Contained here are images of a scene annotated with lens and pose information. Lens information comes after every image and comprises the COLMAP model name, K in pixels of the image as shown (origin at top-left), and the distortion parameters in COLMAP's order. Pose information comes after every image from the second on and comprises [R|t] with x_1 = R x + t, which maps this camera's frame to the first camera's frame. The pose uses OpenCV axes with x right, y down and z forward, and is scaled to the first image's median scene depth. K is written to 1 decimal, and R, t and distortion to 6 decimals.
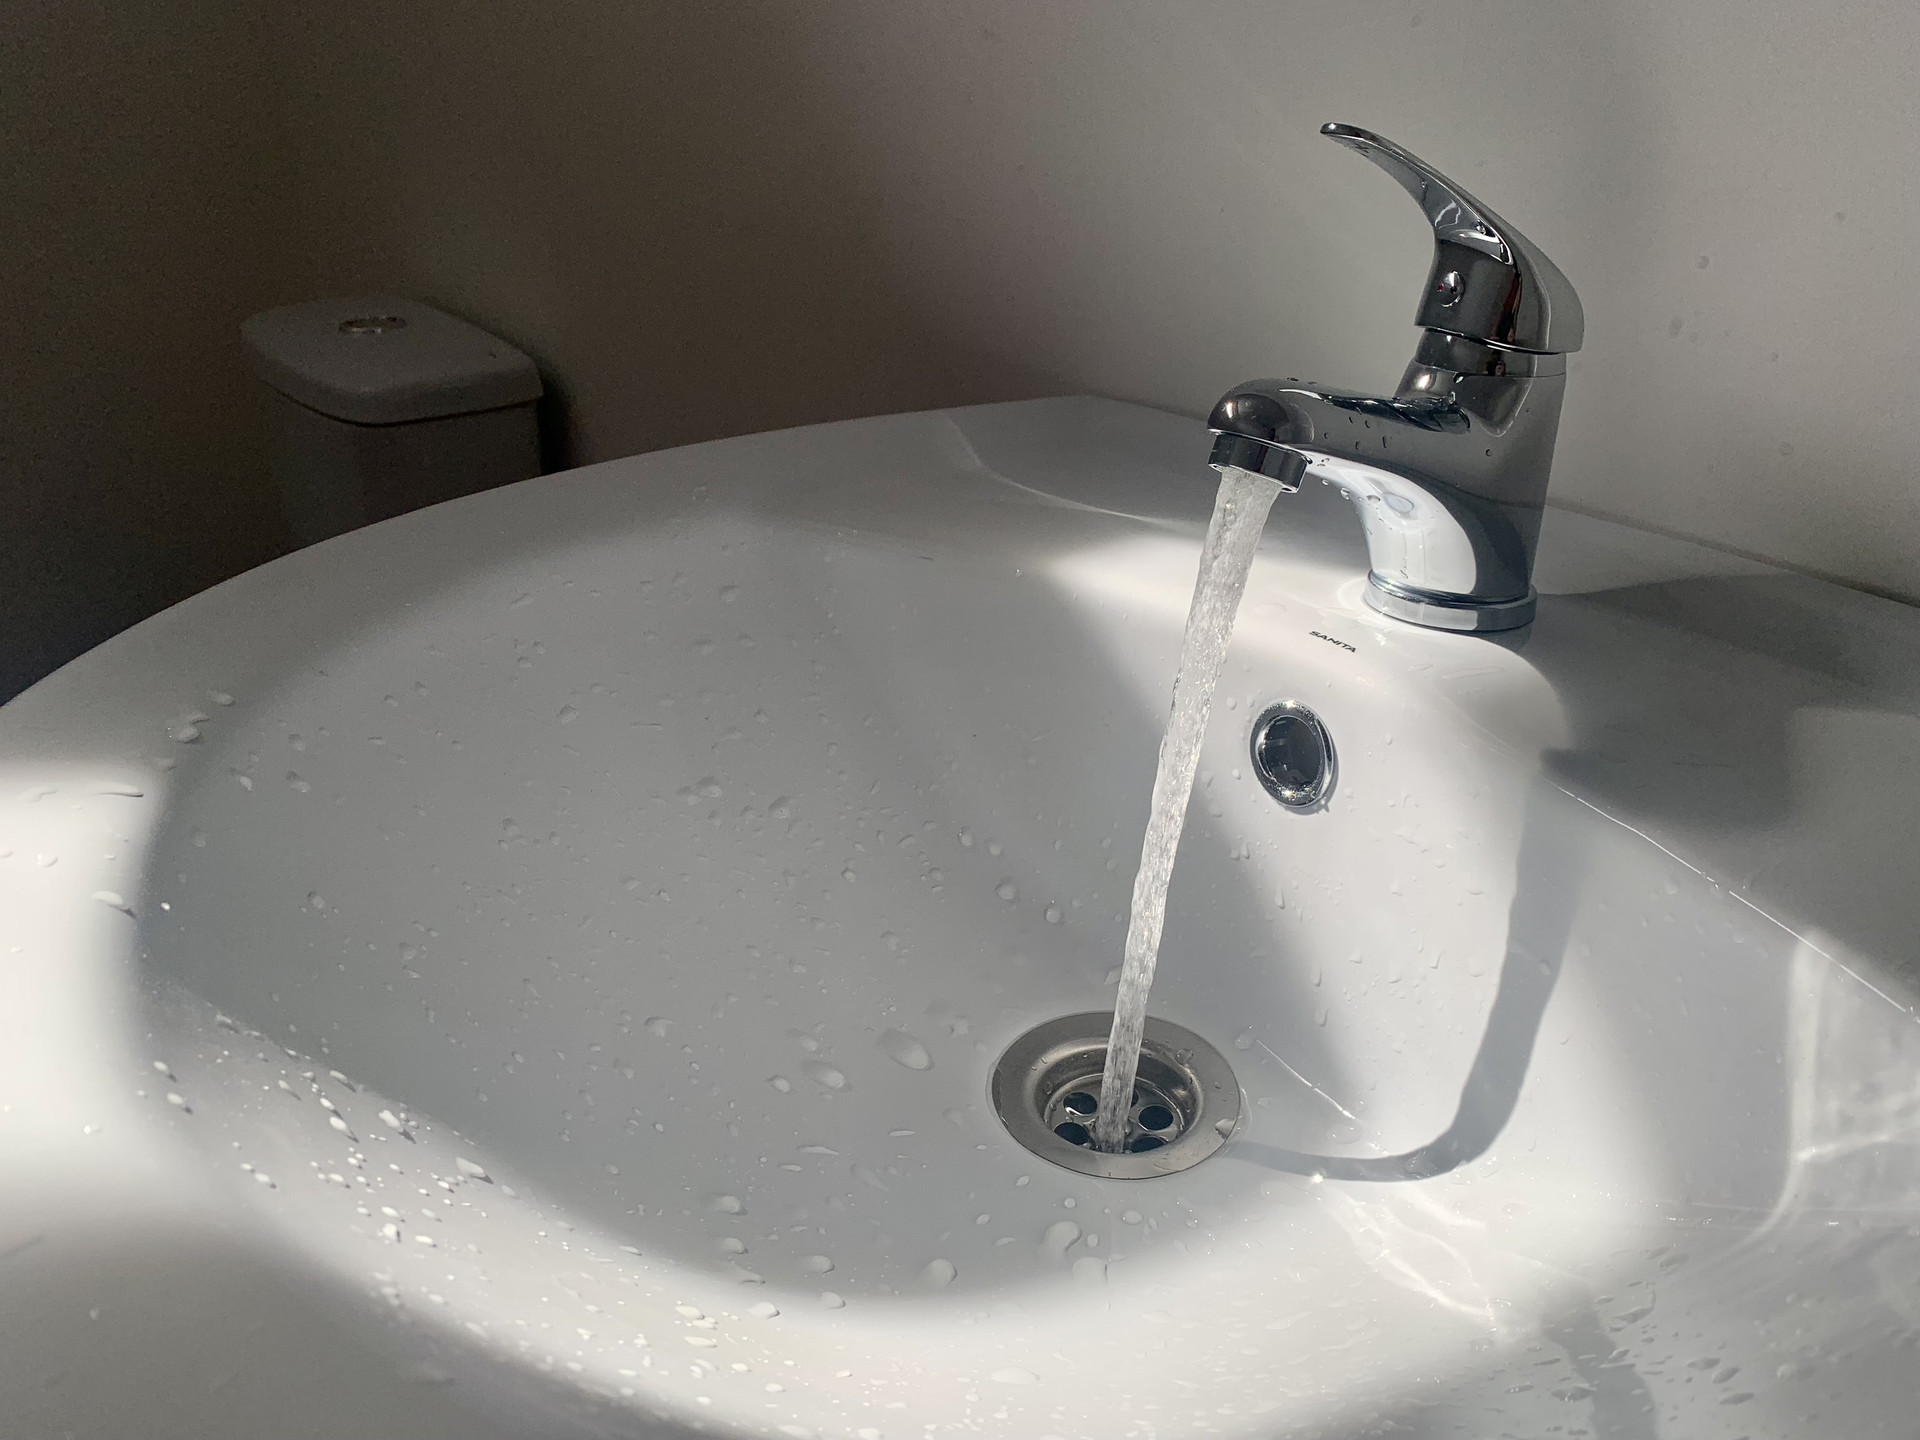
lens RADIAL K [[1467.6, 0, 960.0], [0, 1467.6, 720.0], [0, 0, 1]] dist [0.114410, -0.186360]
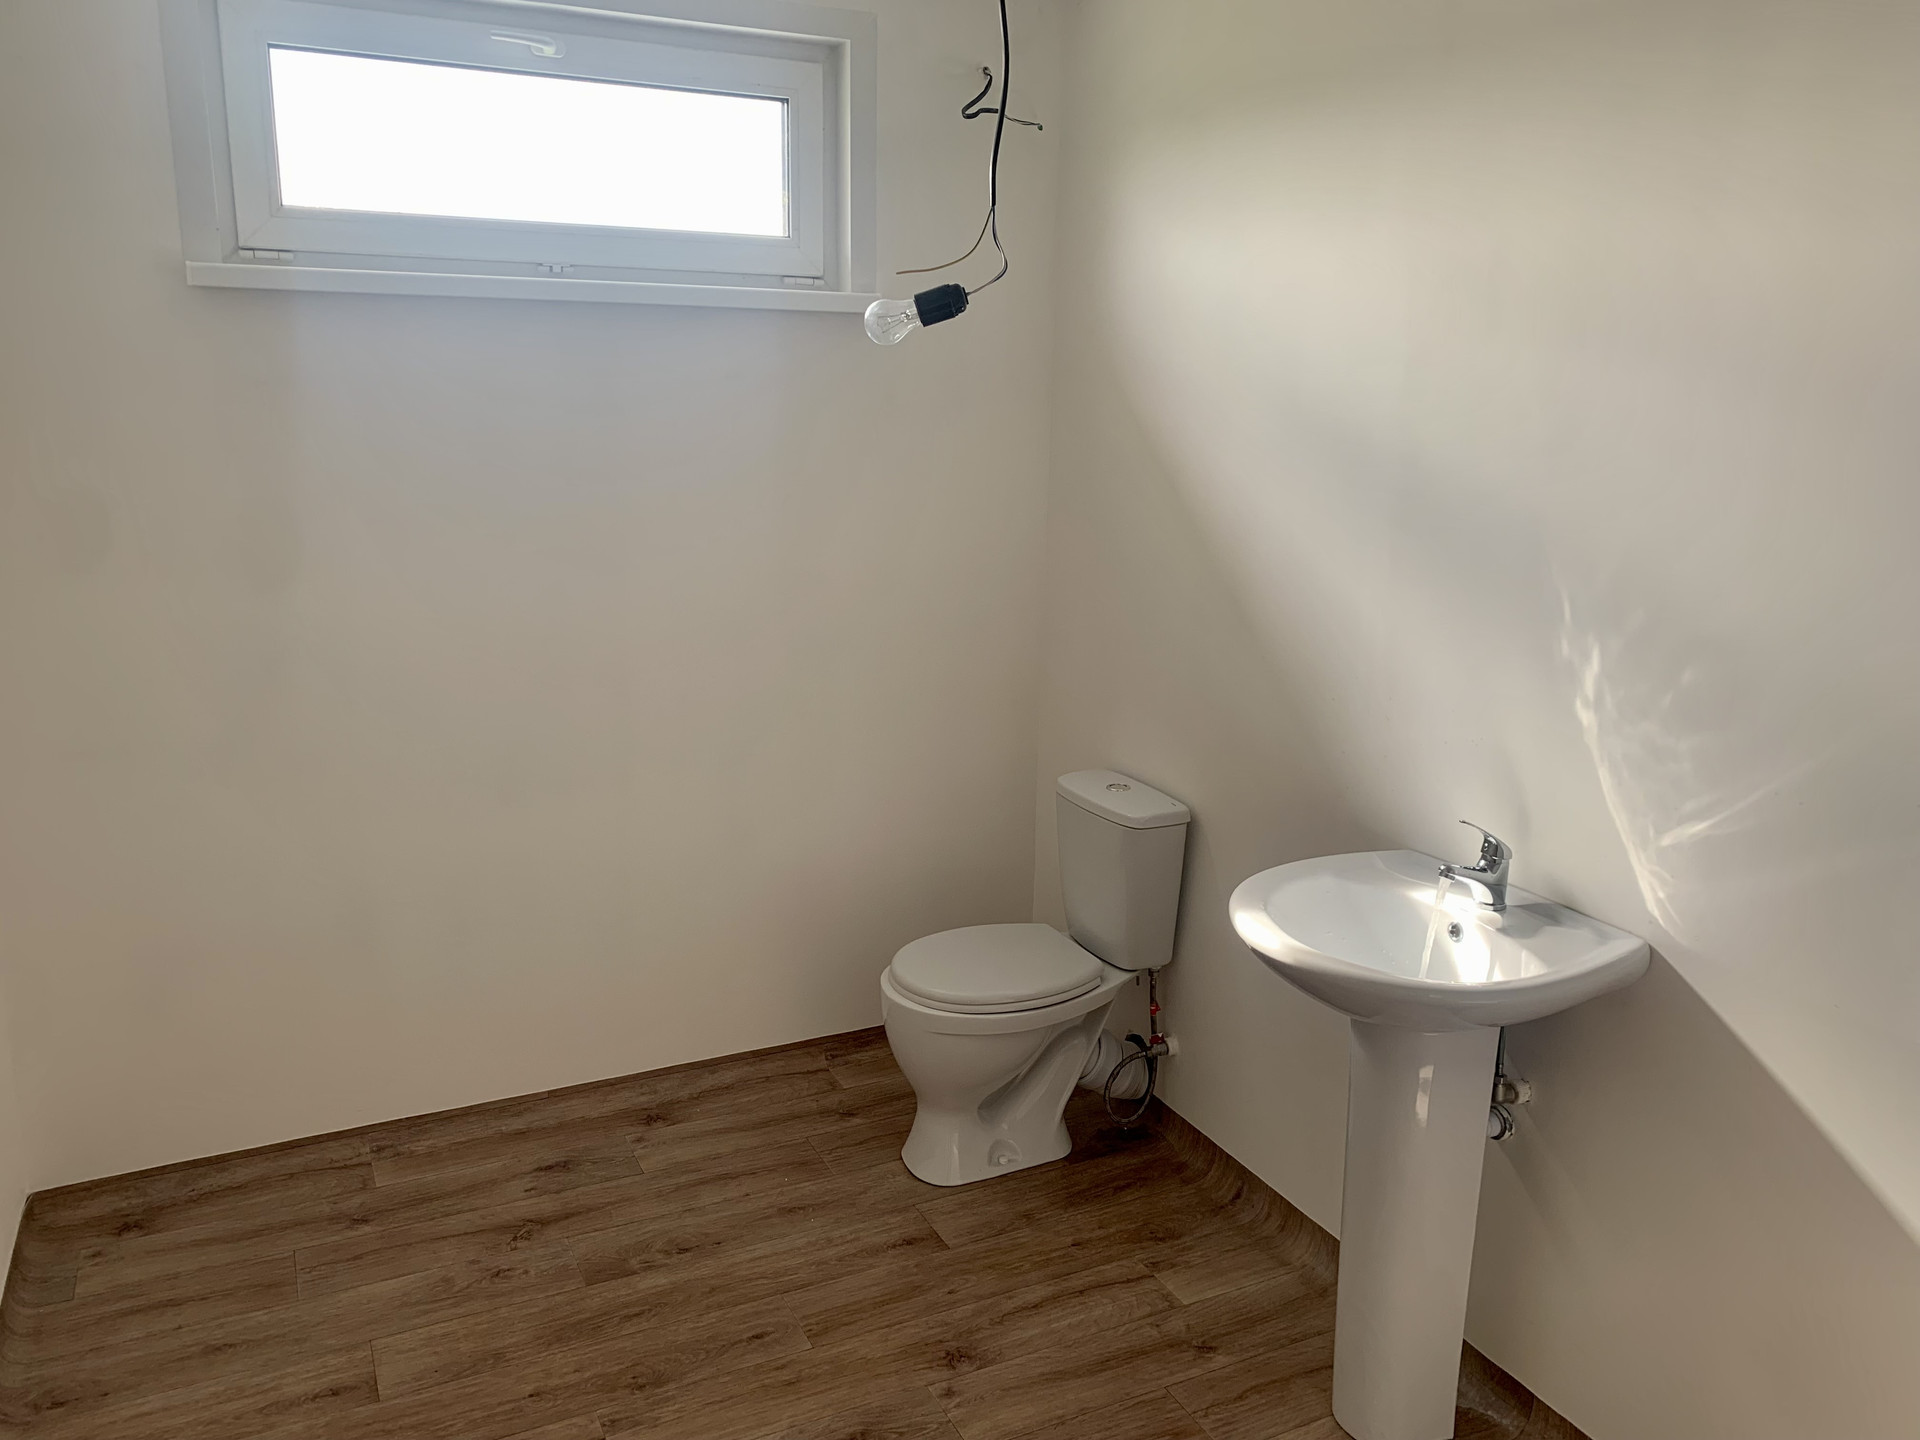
lens RADIAL K [[1467.6, 0, 960.0], [0, 1467.6, 720.0], [0, 0, 1]] dist [0.114410, -0.186360]
pose [[0.984287, 0.056897, -0.167161, -0.655318], [-0.092846, 0.972000, -0.215858, 0.586222], [0.150198, 0.227986, 0.962010, -4.433160]]
